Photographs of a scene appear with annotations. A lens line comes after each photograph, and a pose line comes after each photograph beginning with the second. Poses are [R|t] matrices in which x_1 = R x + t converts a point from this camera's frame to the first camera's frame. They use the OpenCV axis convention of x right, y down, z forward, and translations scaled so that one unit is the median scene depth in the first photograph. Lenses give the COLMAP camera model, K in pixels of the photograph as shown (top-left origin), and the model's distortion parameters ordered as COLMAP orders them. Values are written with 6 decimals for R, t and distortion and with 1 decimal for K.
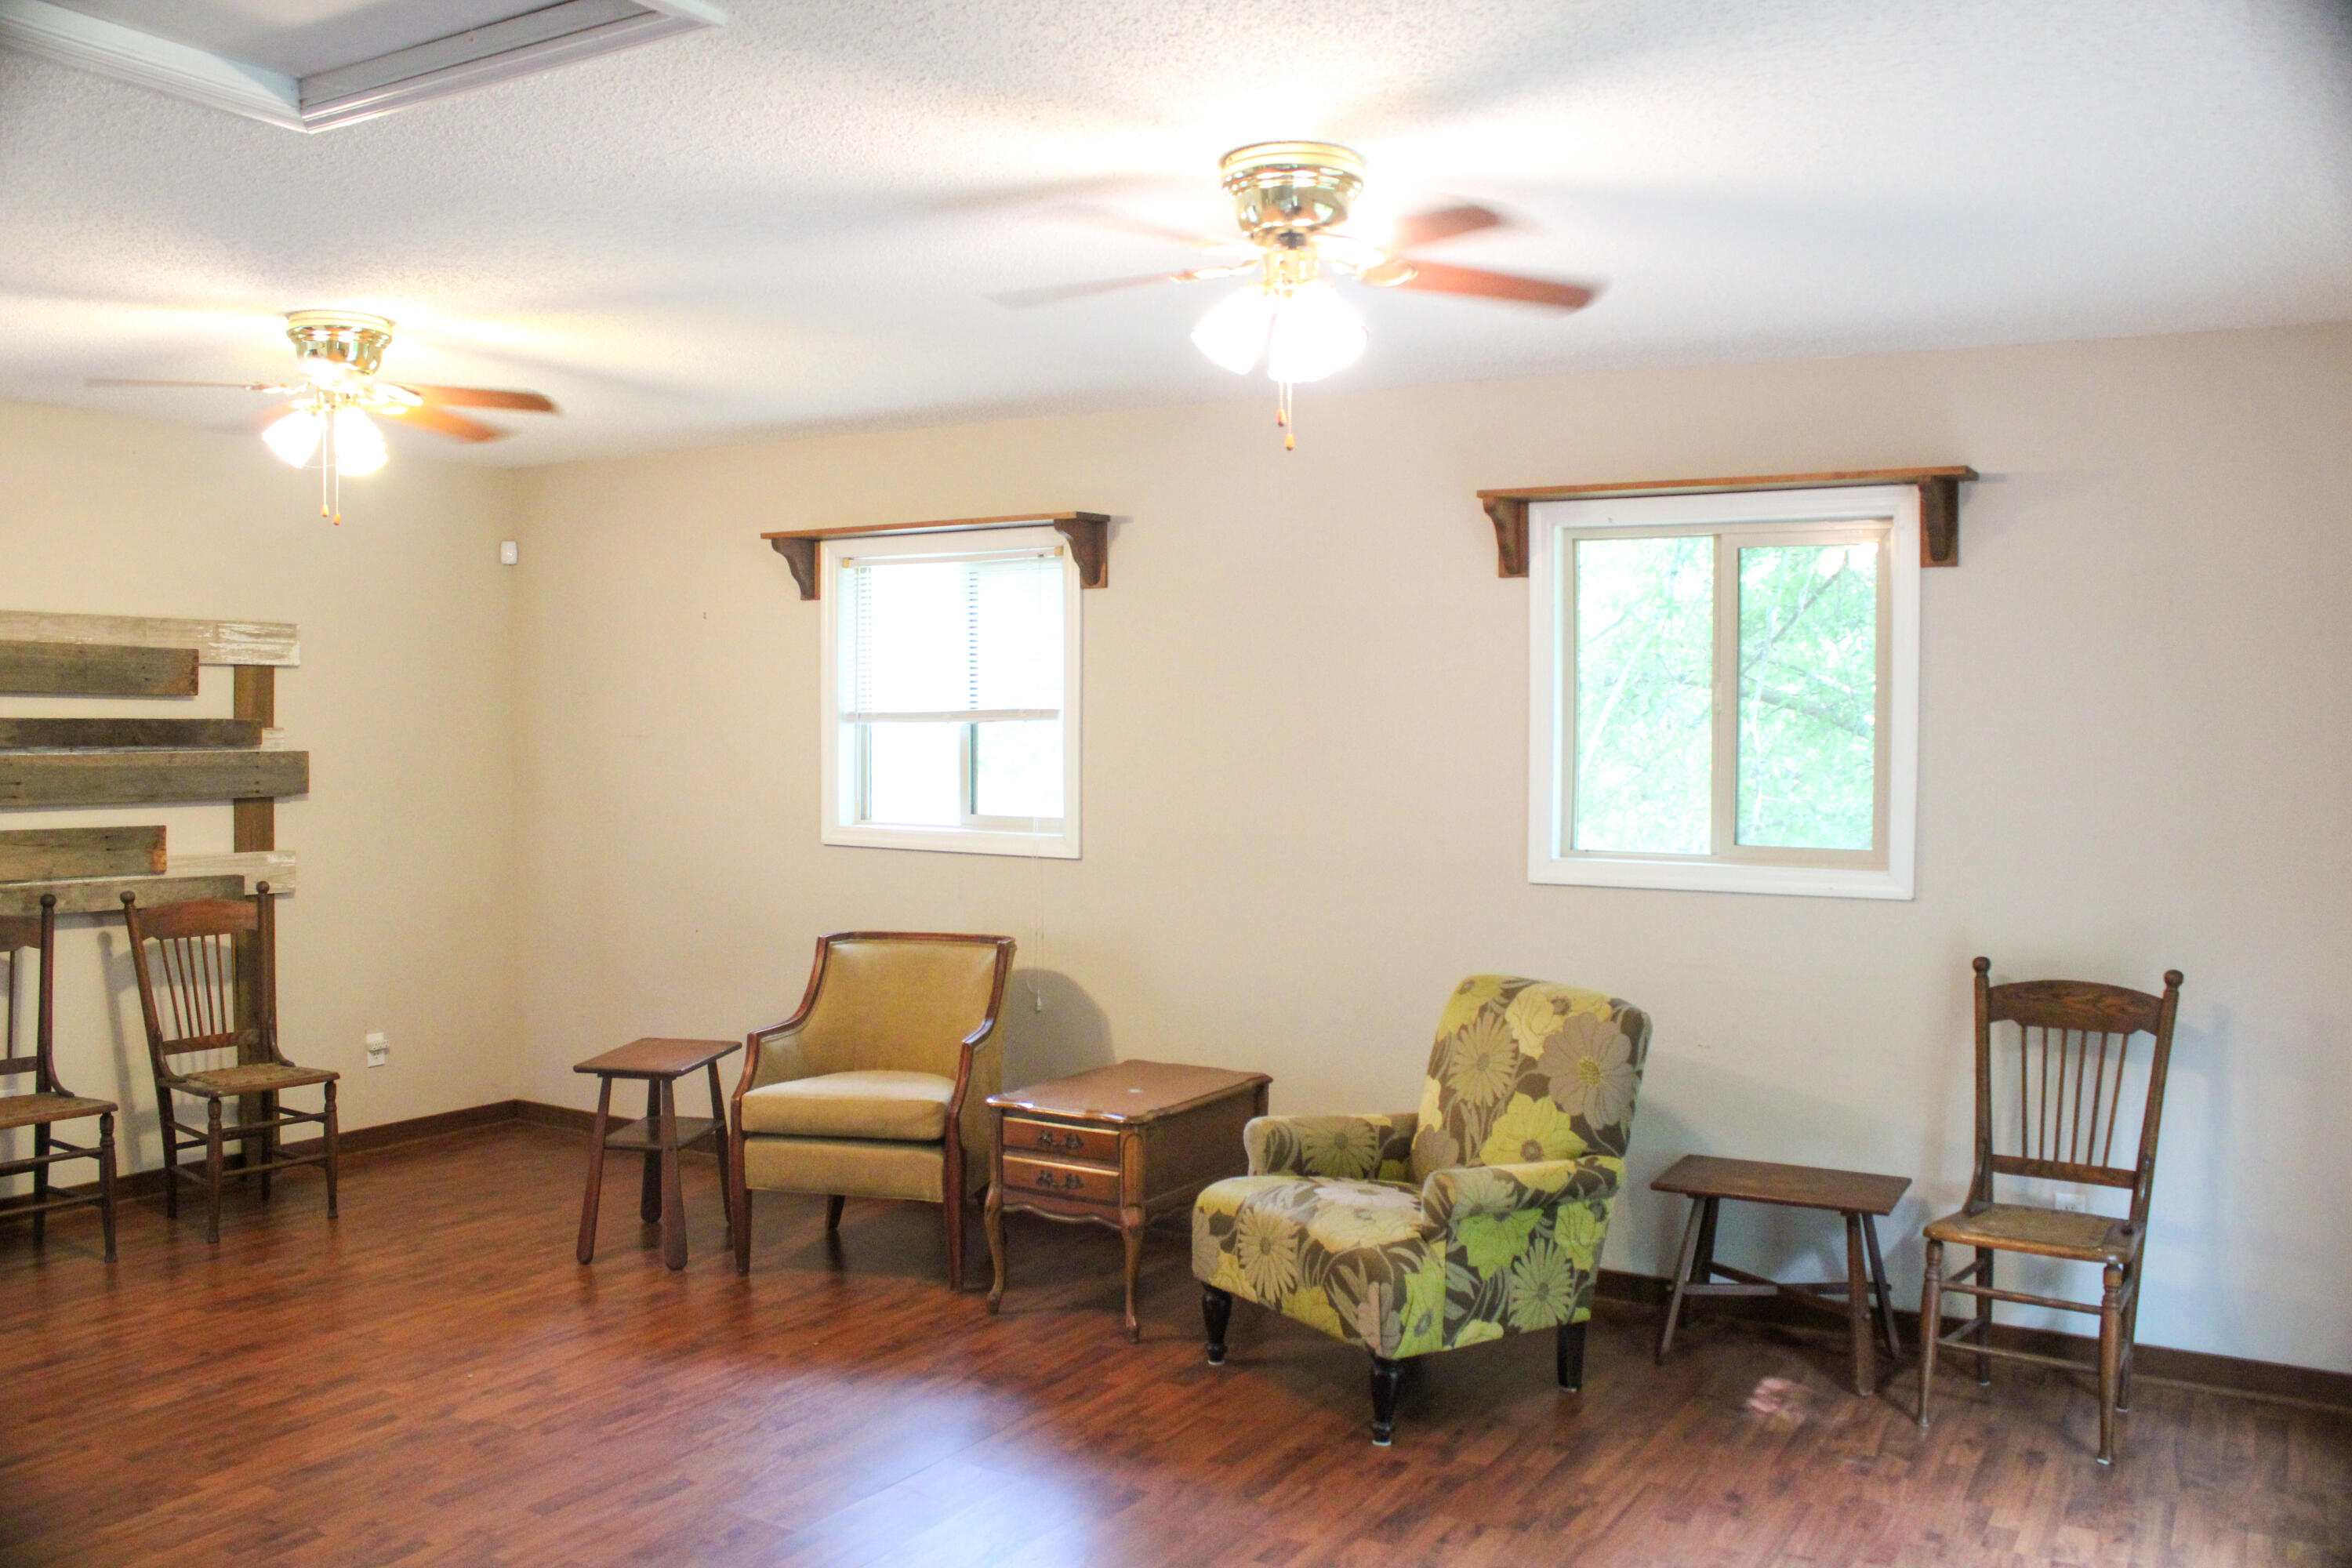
lens RADIAL K [[1970.1, 0, 1176.0], [0, 1970.1, 784.0], [0, 0, 1]] dist [-0.155348, 0.137246]
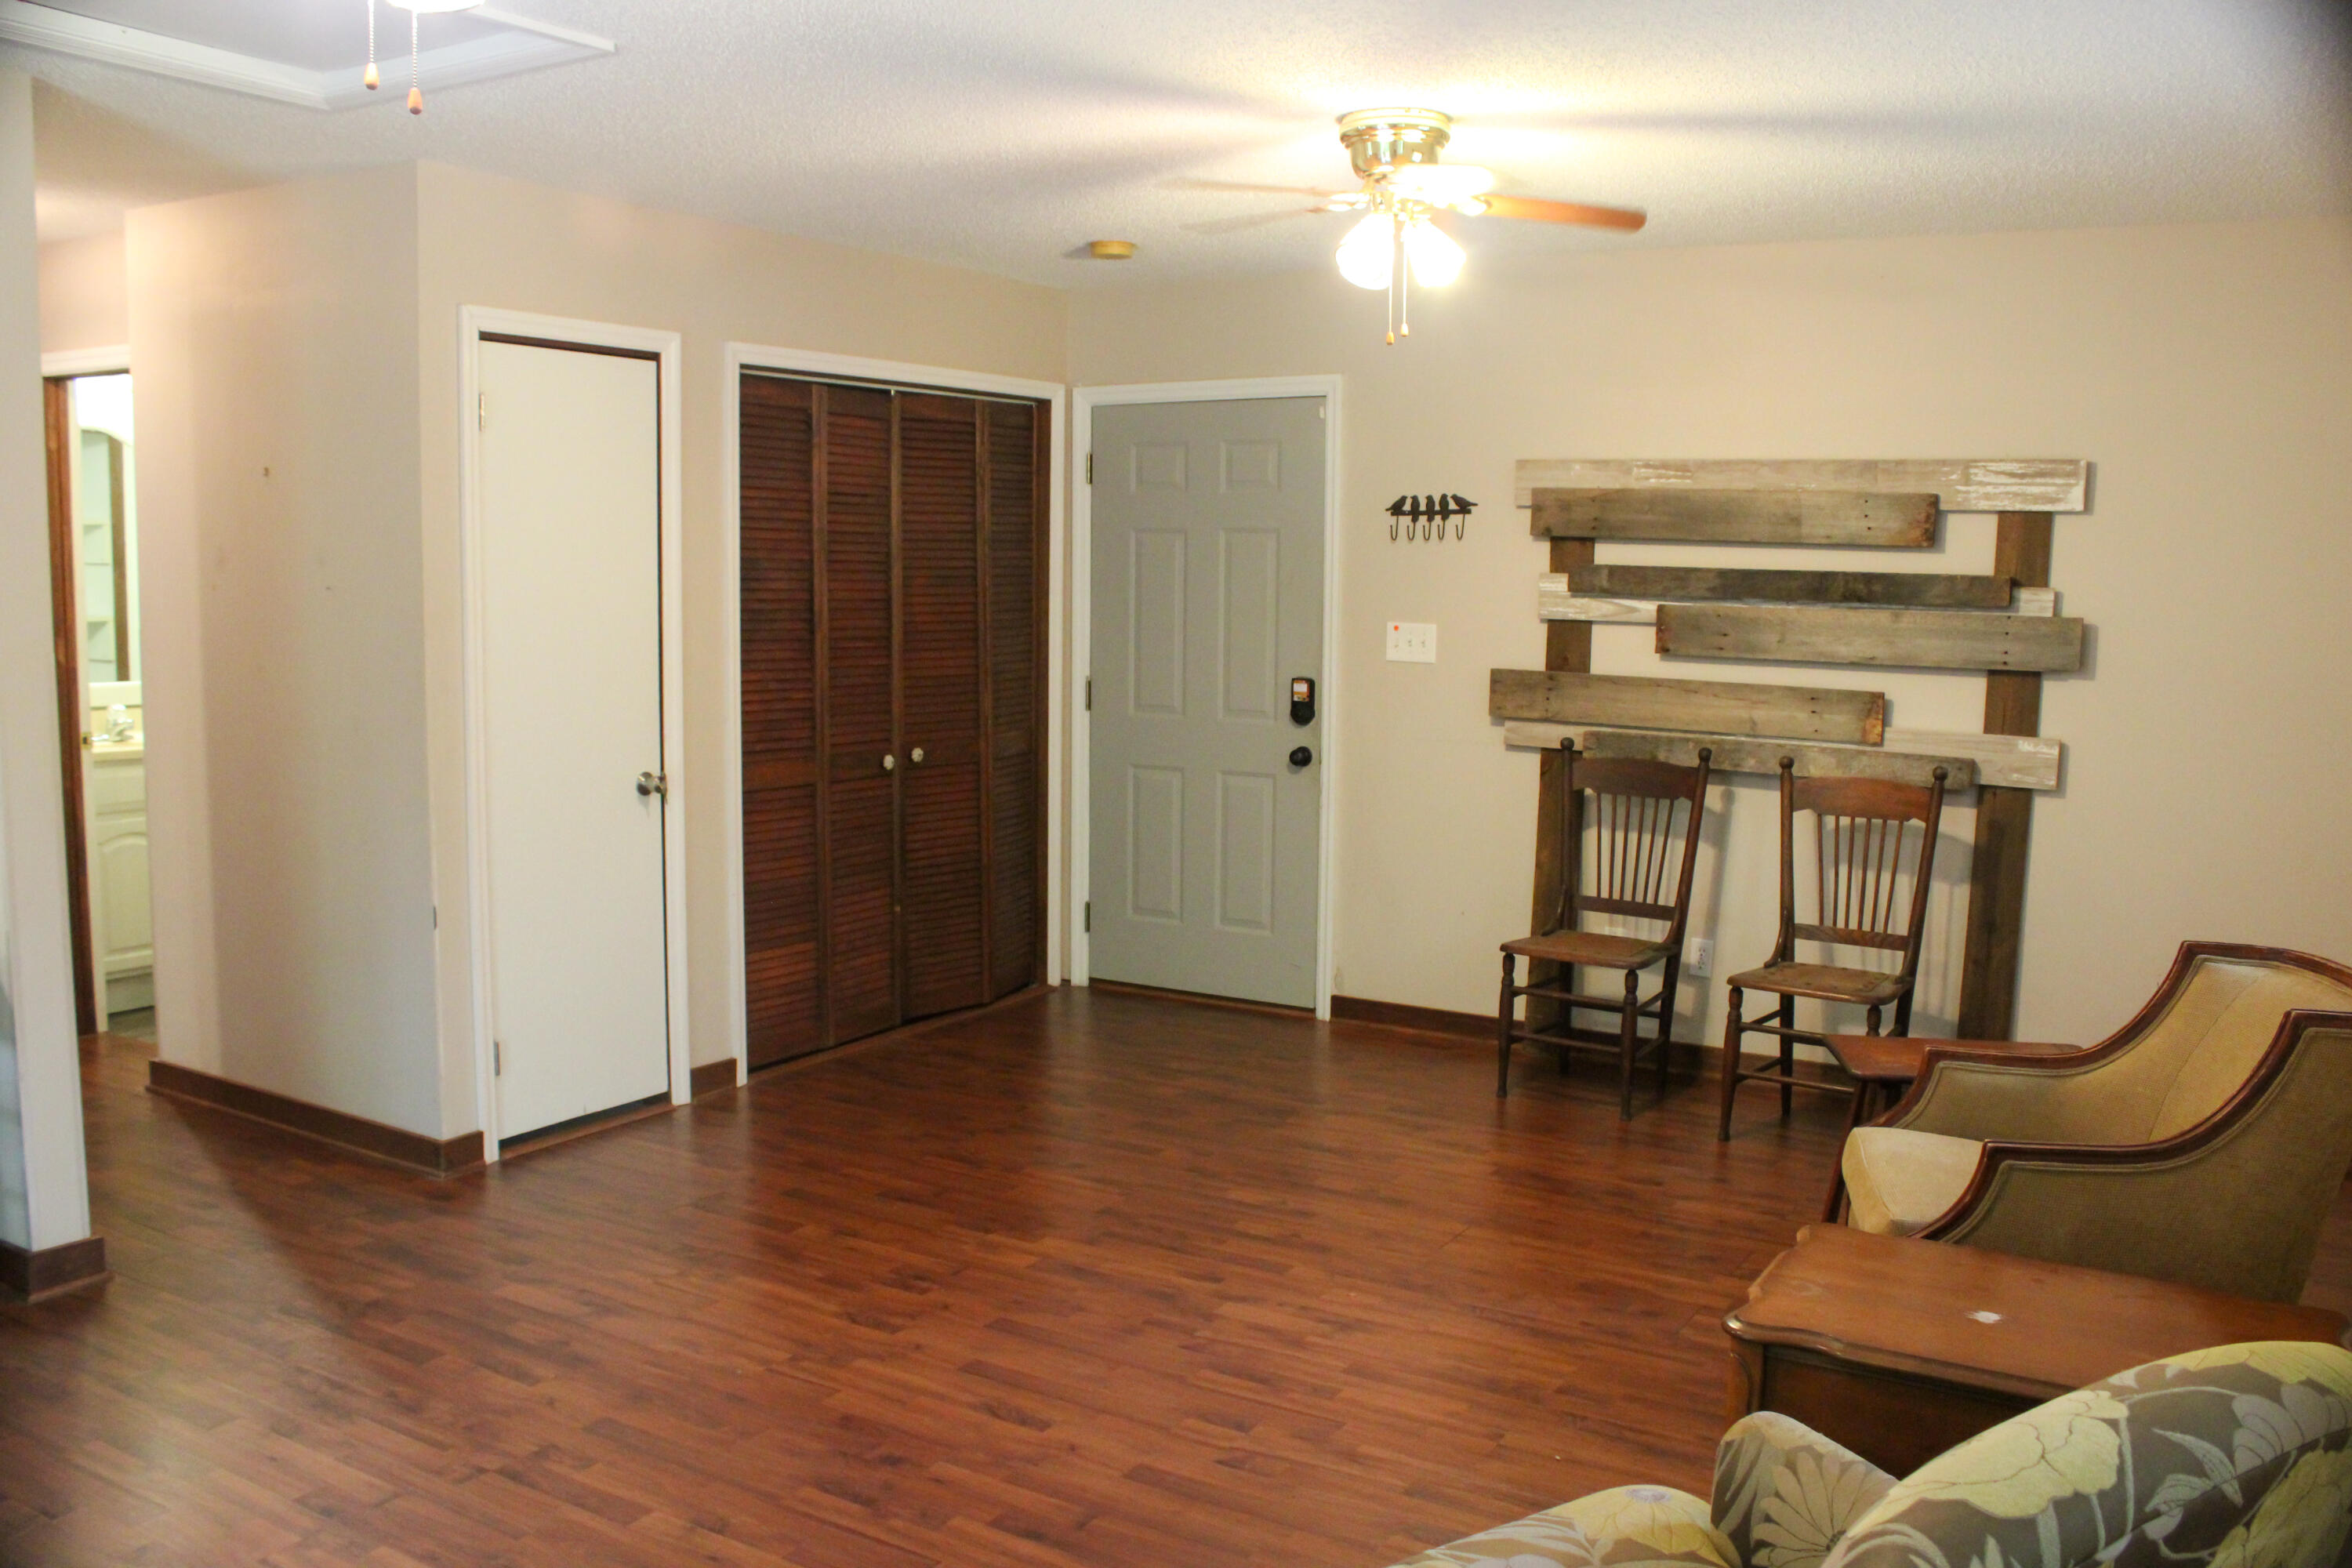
lens RADIAL K [[1970.1, 0, 1176.0], [0, 1970.1, 784.0], [0, 0, 1]] dist [-0.155348, 0.137246]
pose [[-0.015715, 0.105205, -0.994326, 0.475366], [-0.049254, 0.993160, 0.105860, -0.019148], [0.998663, 0.050639, -0.010426, 0.845015]]
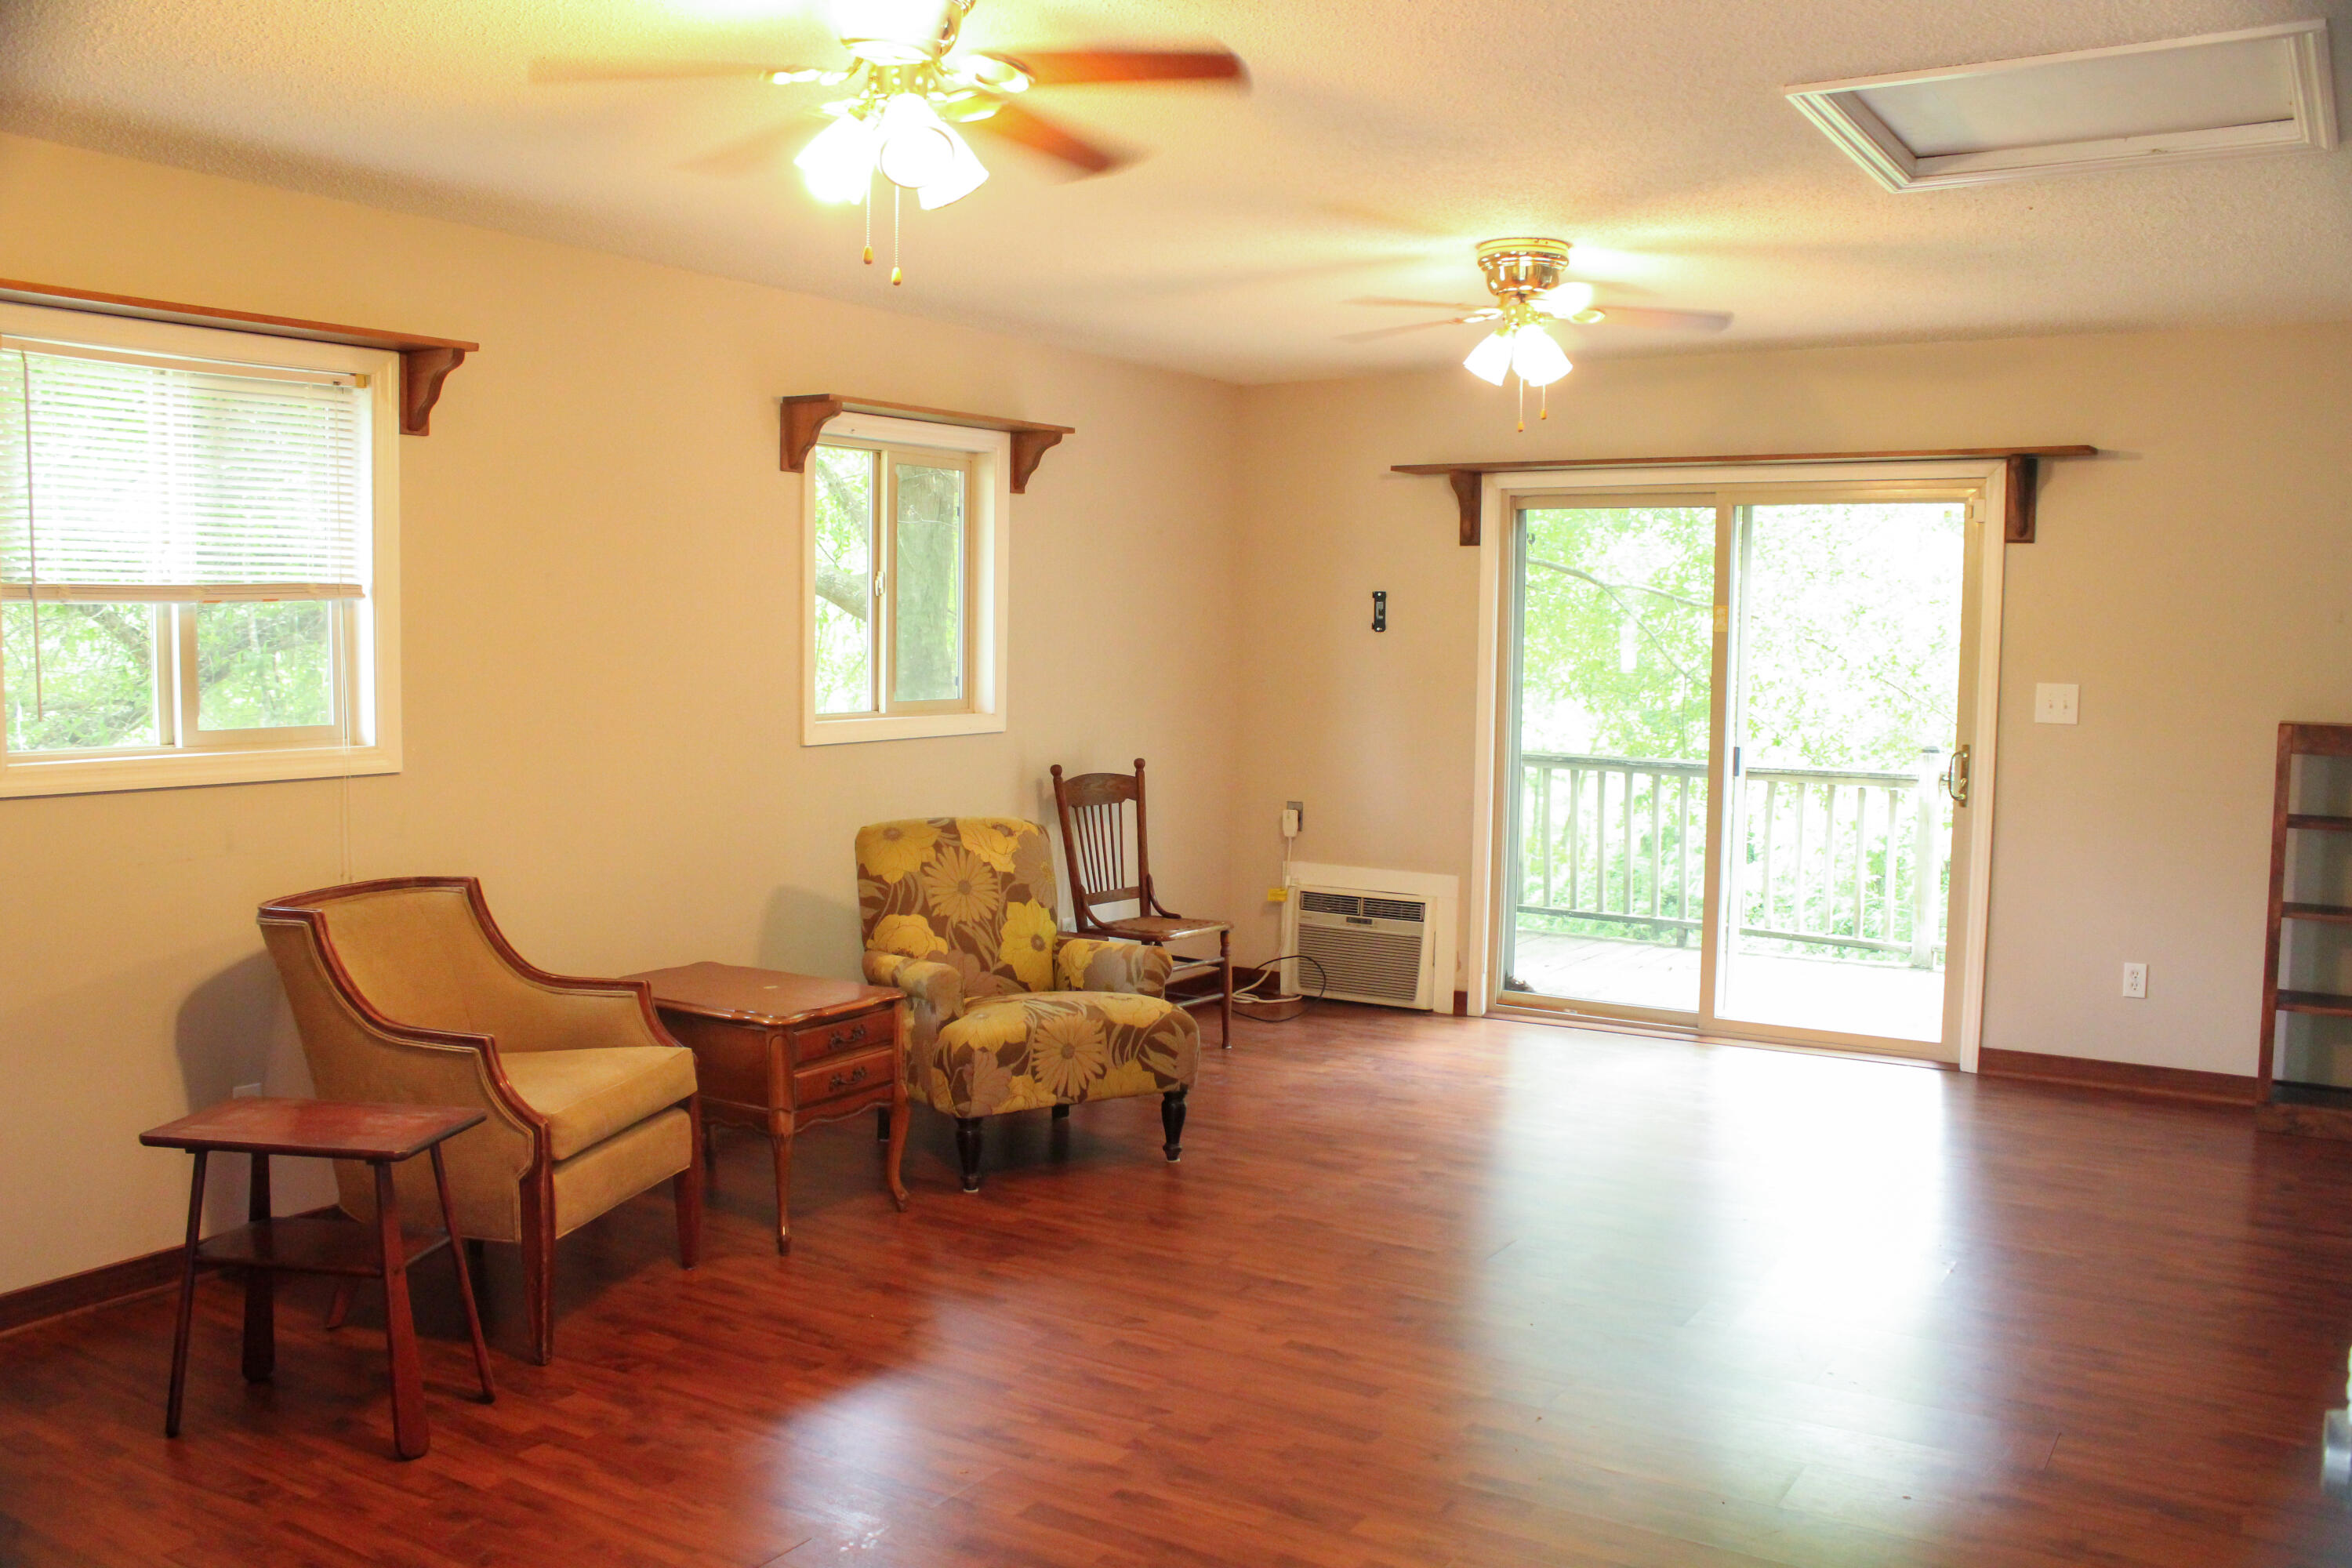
lens RADIAL K [[1970.1, 0, 1176.0], [0, 1970.1, 784.0], [0, 0, 1]] dist [-0.155348, 0.137246]
pose [[0.026181, -0.085880, 0.995961, -1.012904], [0.024245, 0.996064, 0.085252, -0.019581], [-0.999363, 0.021915, 0.028160, 0.821073]]
